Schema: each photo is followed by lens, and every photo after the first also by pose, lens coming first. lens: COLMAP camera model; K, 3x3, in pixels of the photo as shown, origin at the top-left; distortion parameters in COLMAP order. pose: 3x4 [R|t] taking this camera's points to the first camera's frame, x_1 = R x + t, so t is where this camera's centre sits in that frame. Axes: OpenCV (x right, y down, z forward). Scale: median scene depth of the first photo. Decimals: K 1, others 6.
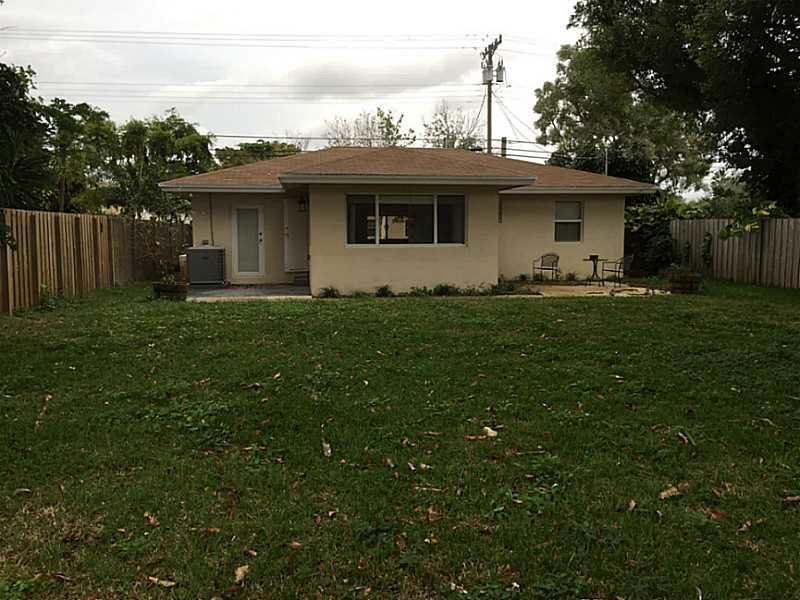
lens RADIAL K [[681.1, 0, 400.7], [0, 681.1, 297.9], [0, 0, 1]] dist [0.083097, -0.106733]
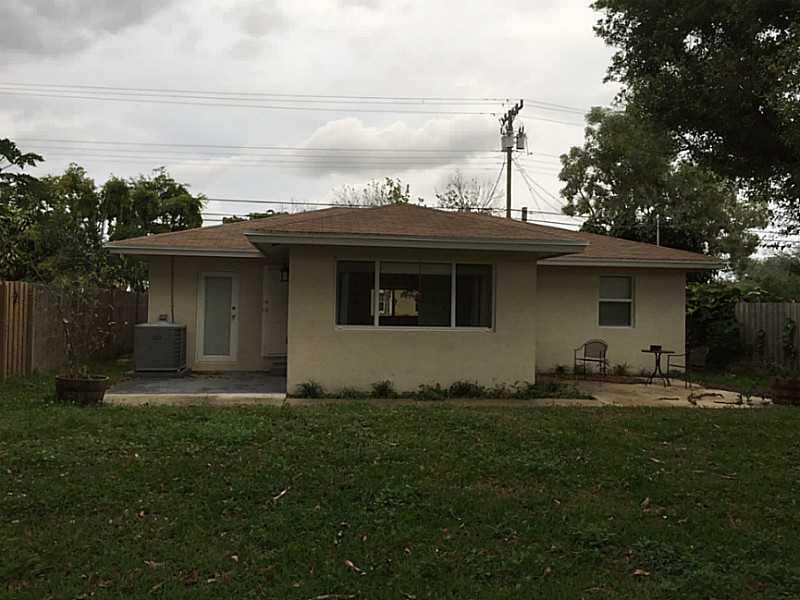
lens RADIAL K [[681.1, 0, 402.5], [0, 681.1, 300.2], [0, 0, 1]] dist [0.083097, -0.106733]
pose [[0.999687, 0.021416, -0.012936, 0.003125], [-0.022642, 0.994370, -0.103521, -0.022796], [0.010646, 0.103781, 0.994543, 0.188447]]
